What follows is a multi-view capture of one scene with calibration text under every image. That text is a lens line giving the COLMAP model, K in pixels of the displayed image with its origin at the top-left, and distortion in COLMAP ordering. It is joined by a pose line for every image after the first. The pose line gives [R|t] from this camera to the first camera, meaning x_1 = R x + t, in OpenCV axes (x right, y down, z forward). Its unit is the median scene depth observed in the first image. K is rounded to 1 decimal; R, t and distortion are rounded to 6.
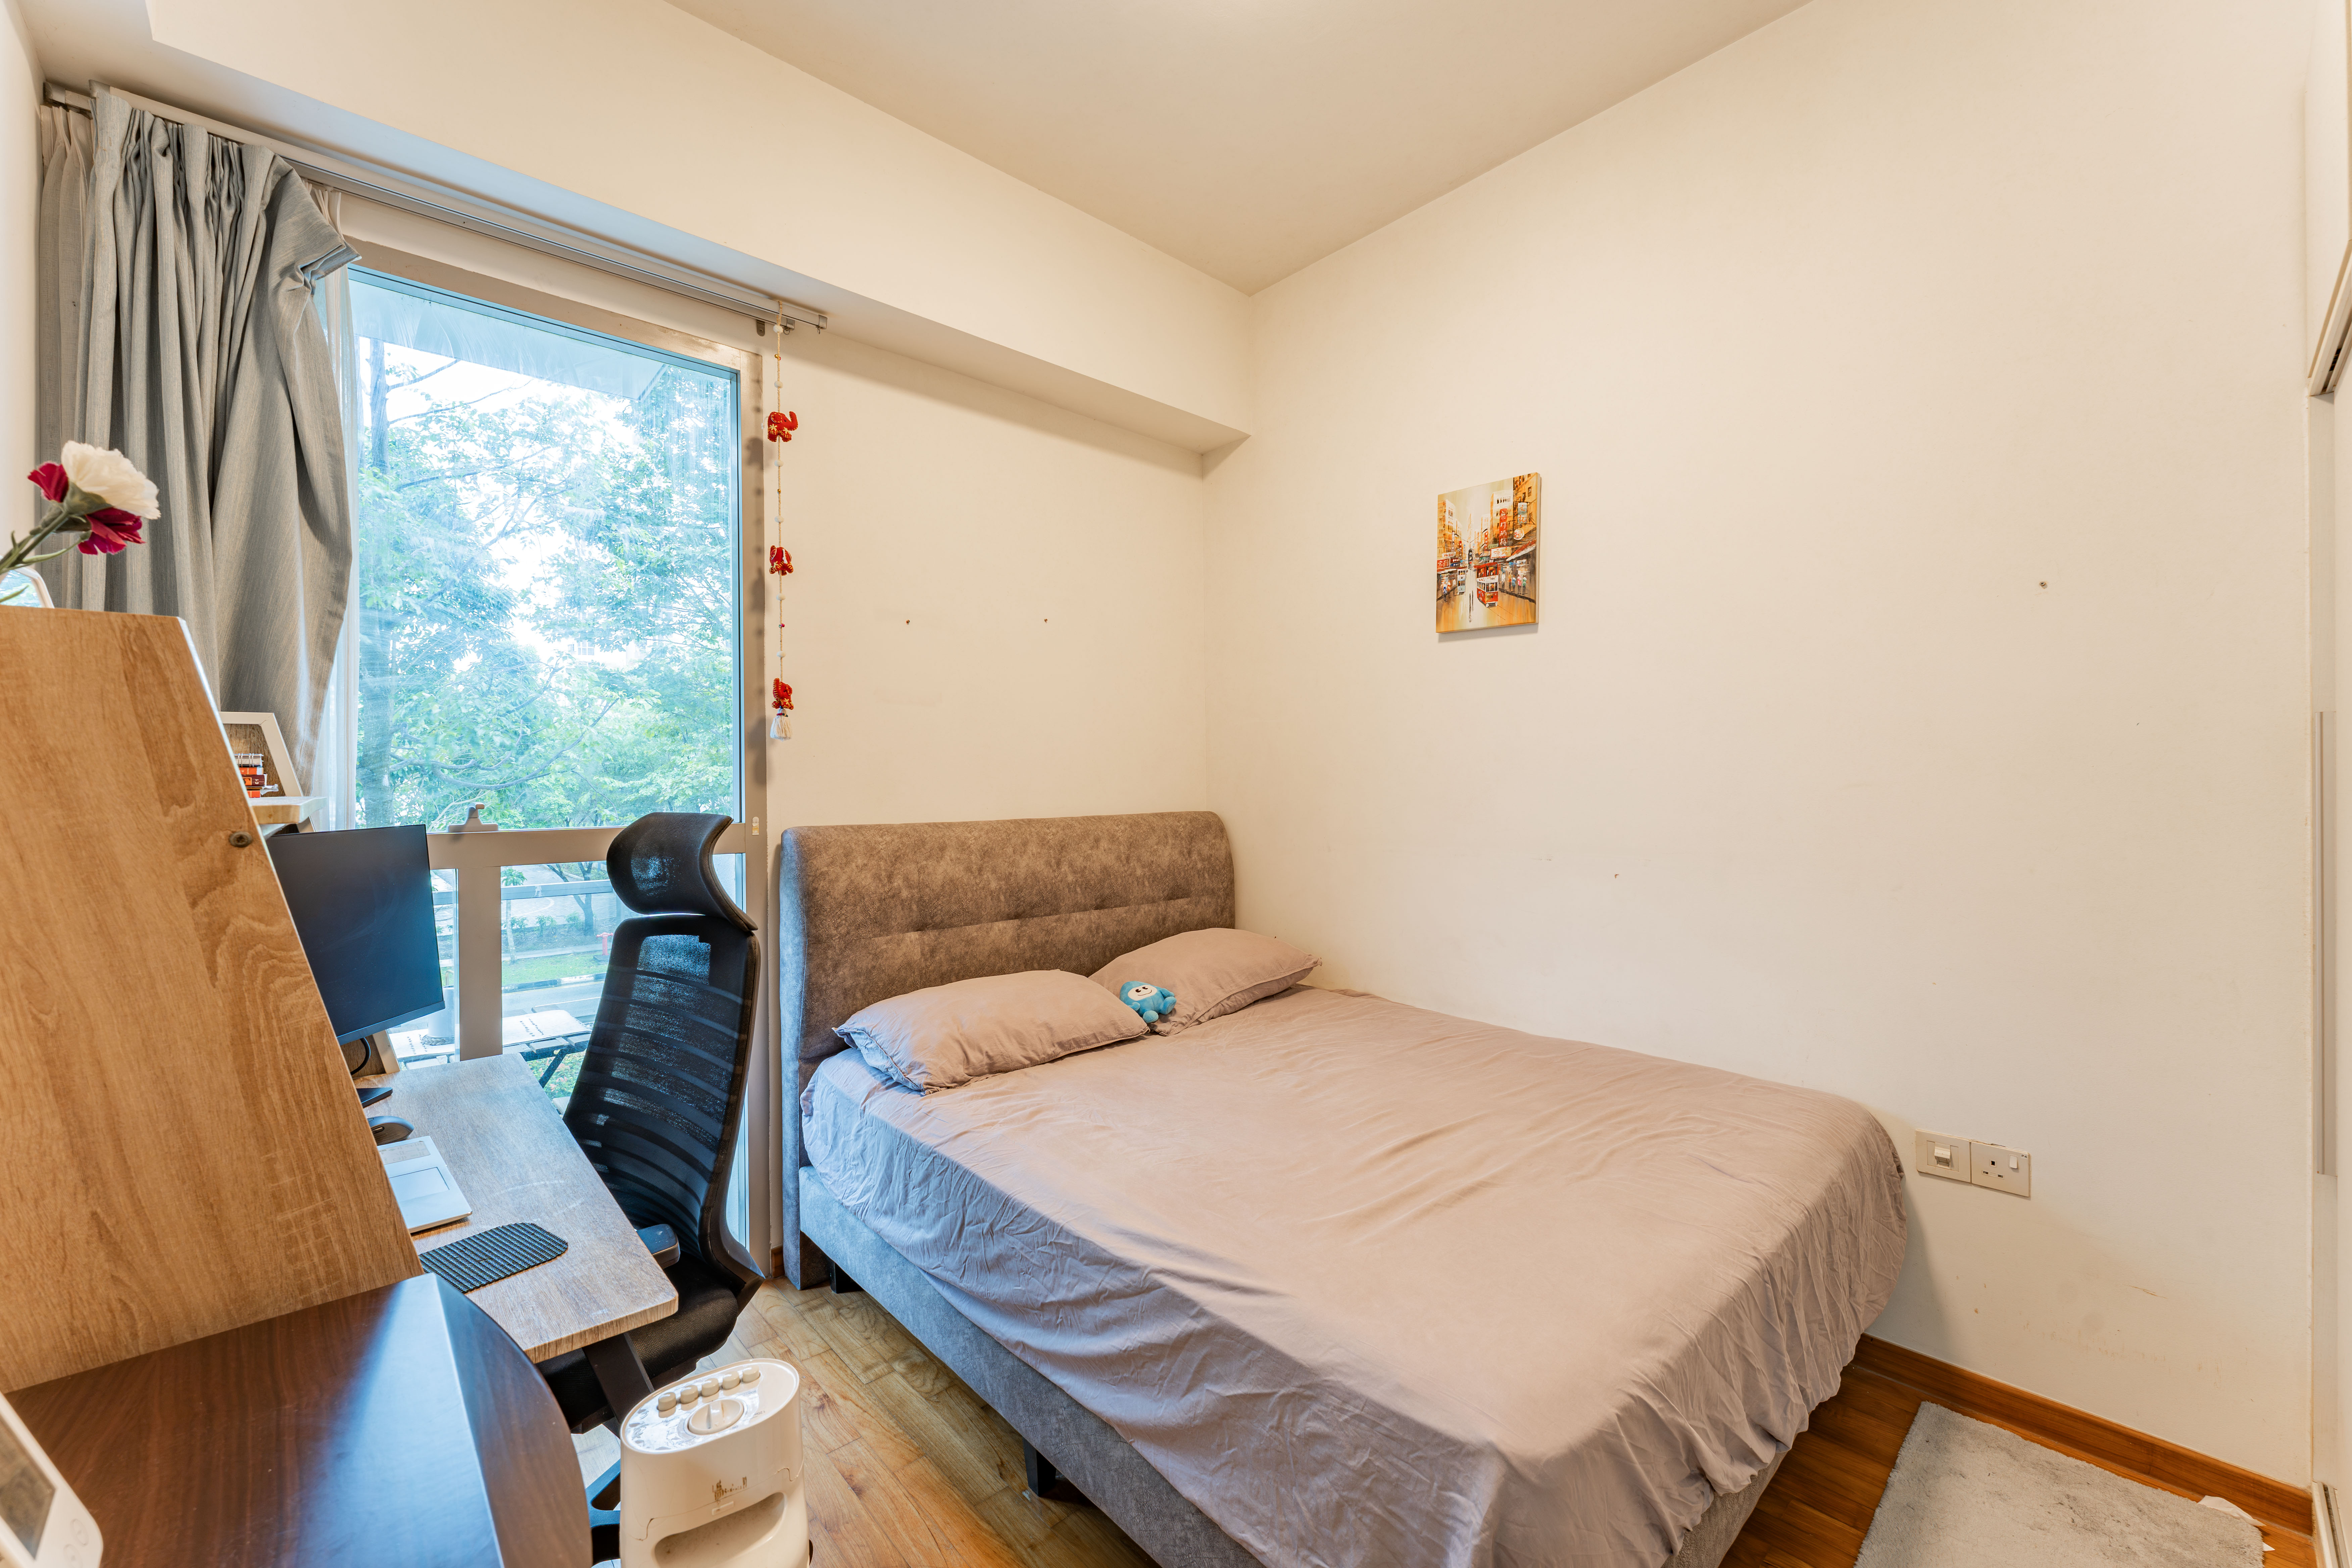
lens RADIAL K [[932.6, 0, 1177.3], [0, 932.6, 778.8], [0, 0, 1]] dist [0.000144, -0.000842]
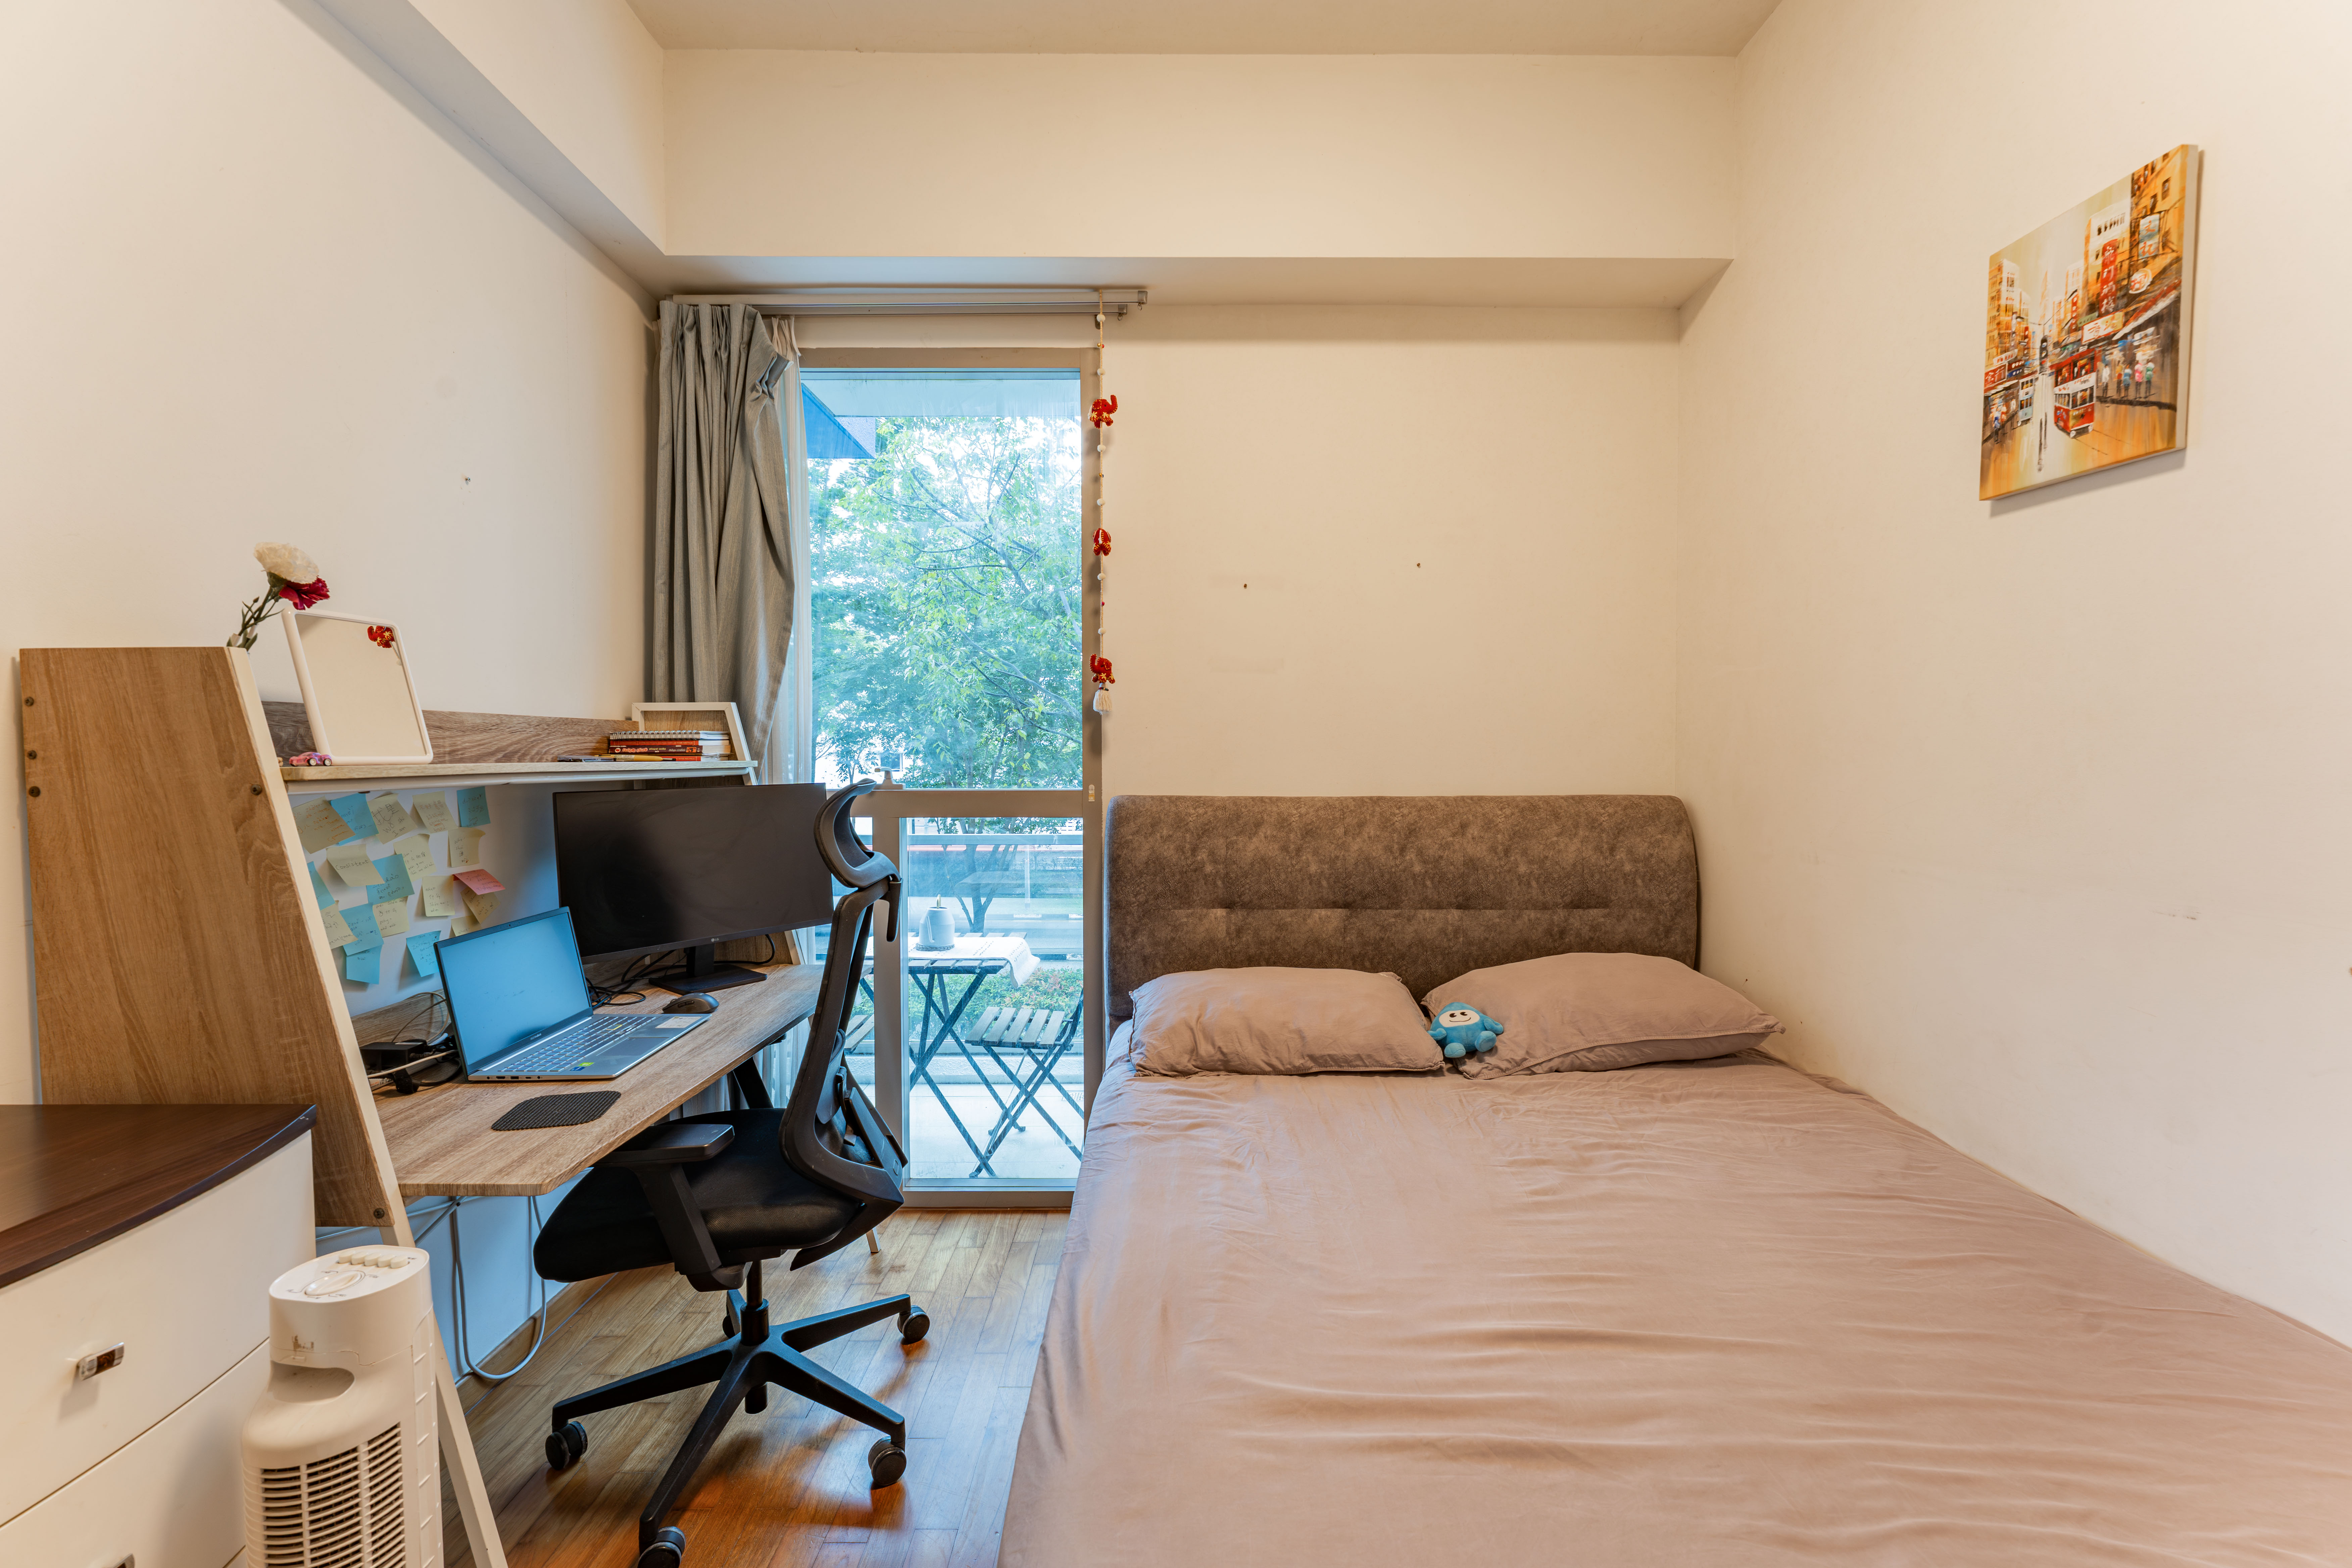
lens RADIAL K [[932.6, 0, 1177.3], [0, 932.6, 778.8], [0, 0, 1]] dist [0.000144, -0.000842]
pose [[0.738496, 0.026585, -0.673733, 0.327141], [-0.004341, 0.999389, 0.034678, -0.003537], [0.674244, -0.022685, 0.738160, 0.256745]]
